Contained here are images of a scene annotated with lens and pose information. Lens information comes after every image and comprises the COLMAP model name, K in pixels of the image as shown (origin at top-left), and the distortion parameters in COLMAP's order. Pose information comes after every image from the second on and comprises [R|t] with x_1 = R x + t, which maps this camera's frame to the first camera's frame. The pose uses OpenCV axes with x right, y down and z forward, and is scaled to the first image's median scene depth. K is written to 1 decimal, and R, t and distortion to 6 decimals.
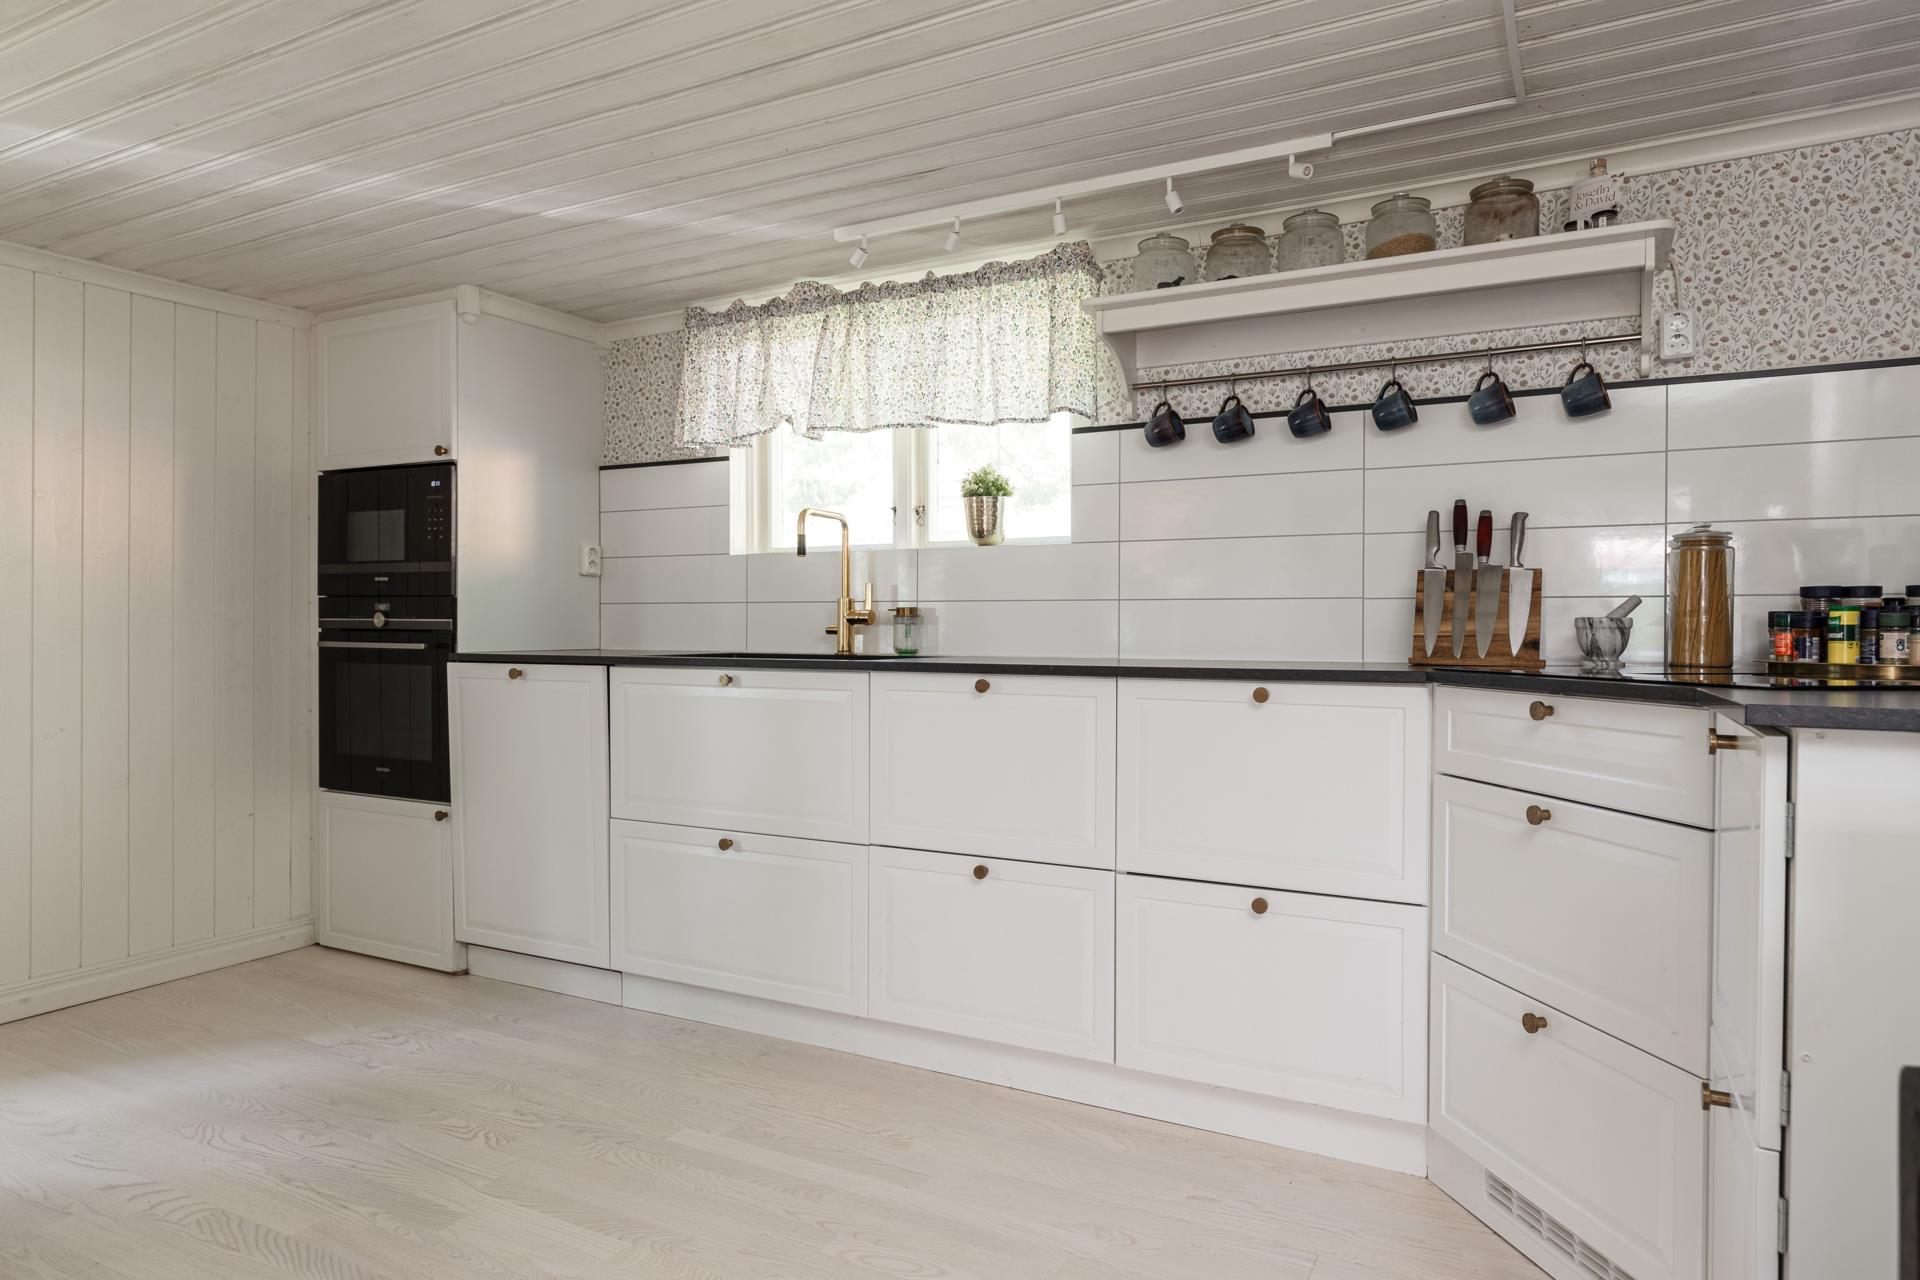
lens RADIAL K [[1143.9, 0, 960.1], [0, 1143.9, 634.5], [0, 0, 1]] dist [0.014031, -0.007774]
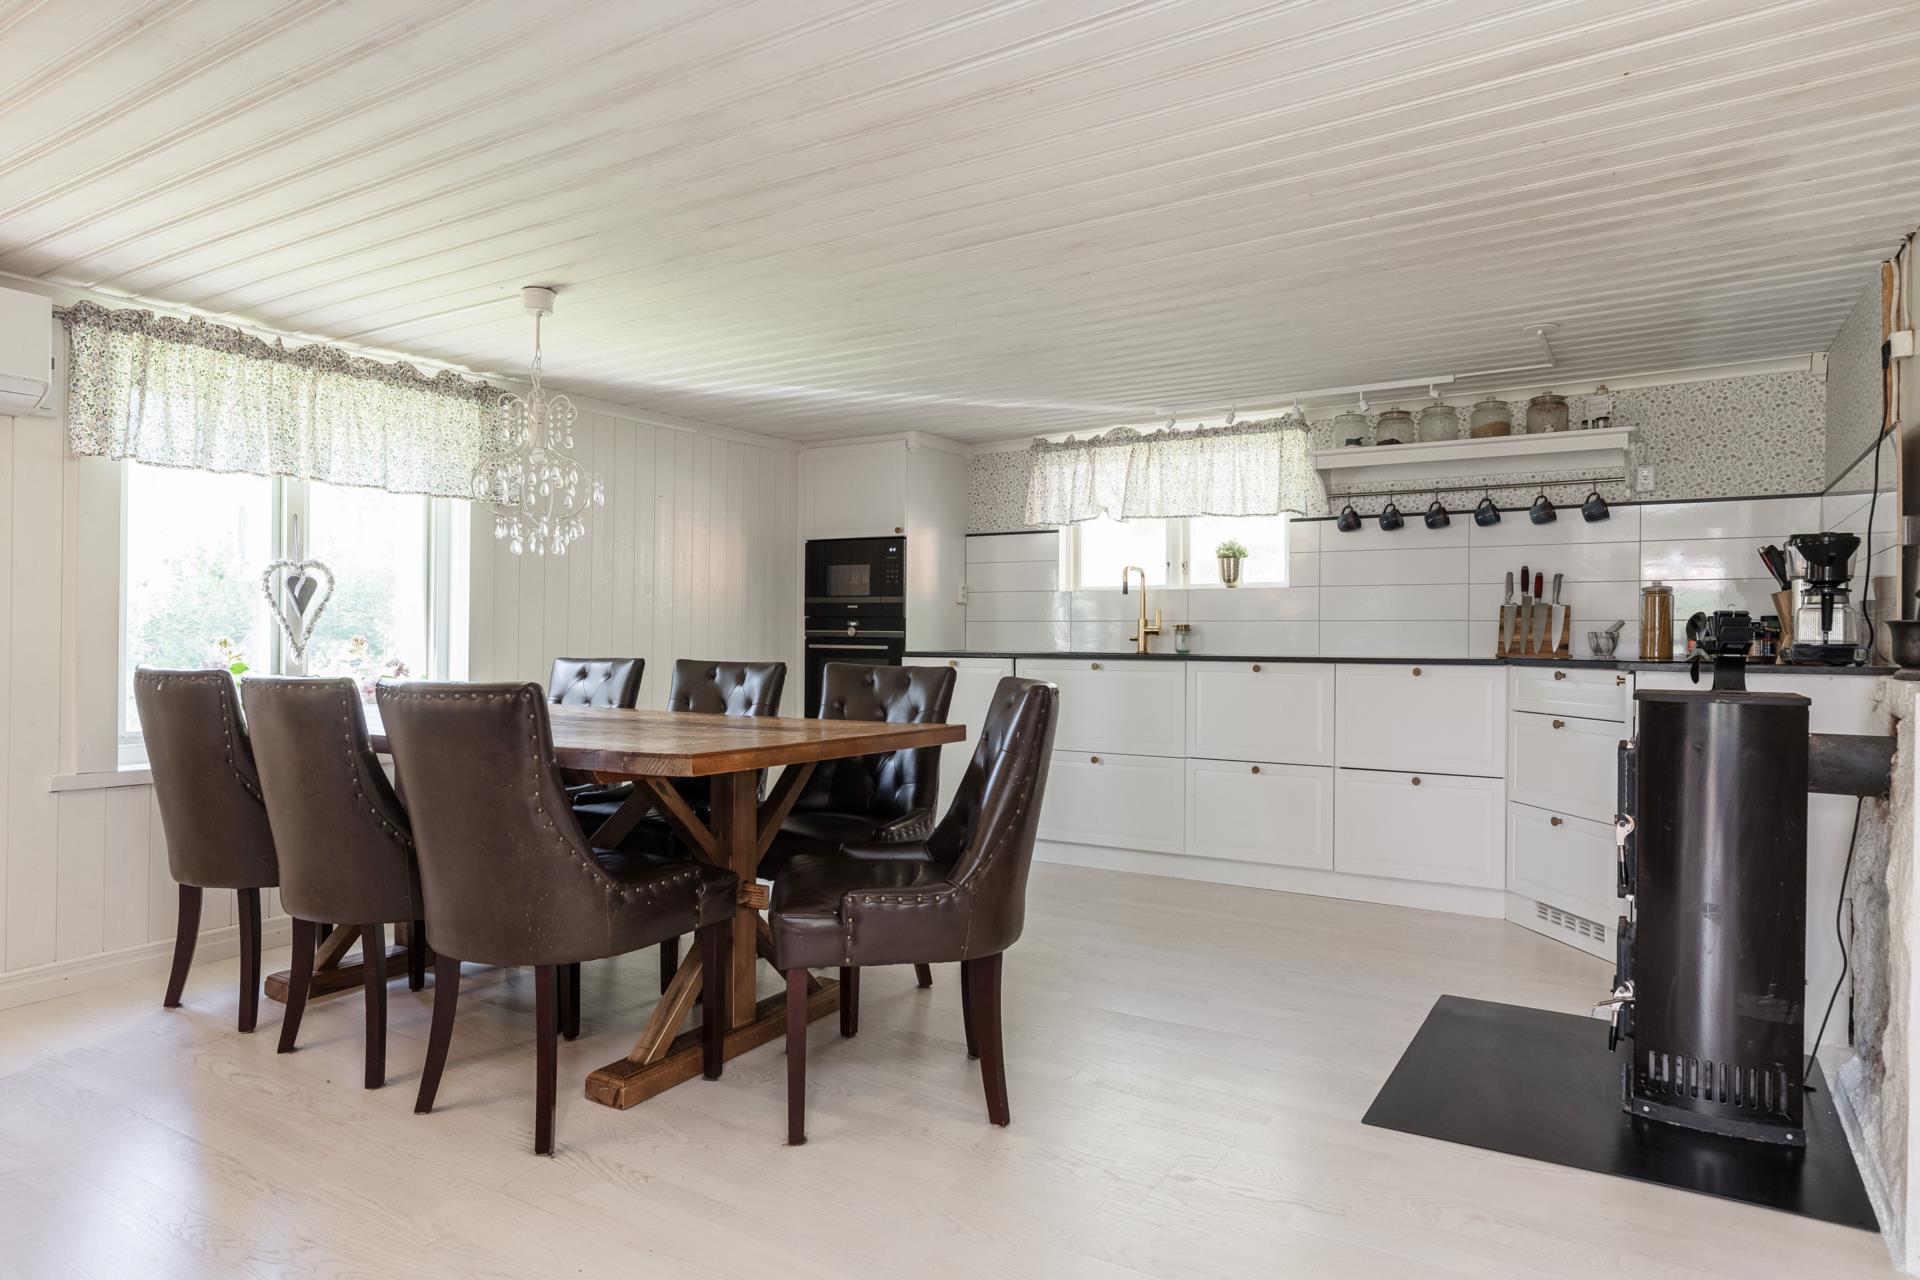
lens RADIAL K [[1143.9, 0, 961.1], [0, 1143.9, 638.7], [0, 0, 1]] dist [0.014031, -0.007774]
pose [[0.998116, 0.002888, -0.061286, -0.269309], [-0.003336, 0.999969, -0.007200, 0.009552], [0.061264, 0.007391, 0.998094, -0.680222]]
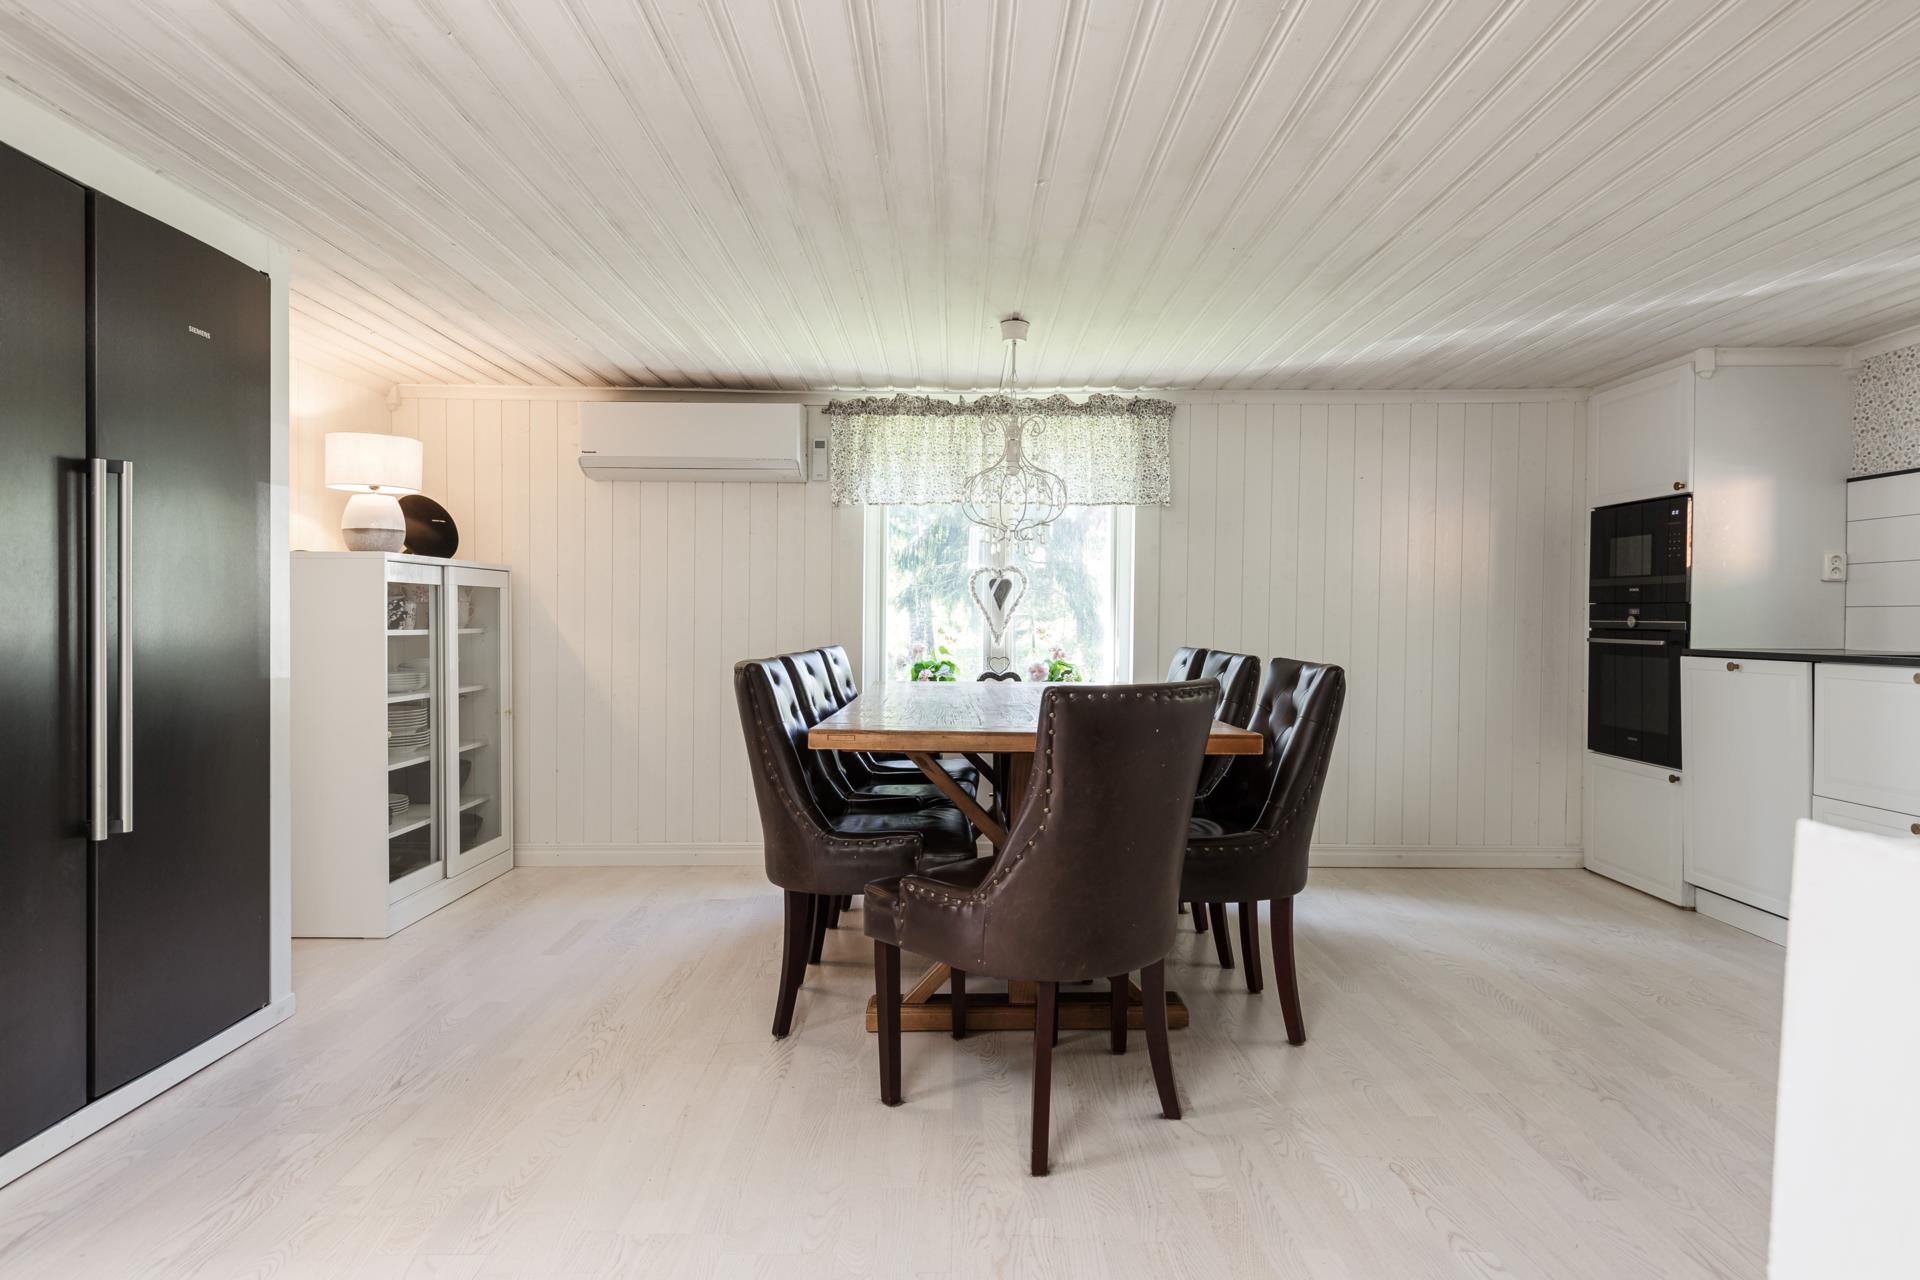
lens RADIAL K [[1143.9, 0, 968.4], [0, 1143.9, 637.1], [0, 0, 1]] dist [0.014031, -0.007774]
pose [[0.477508, 0.014144, -0.878513, 0.287047], [-0.012201, 0.999881, 0.009466, 0.001426], [0.878542, 0.006199, 0.477624, -0.281281]]
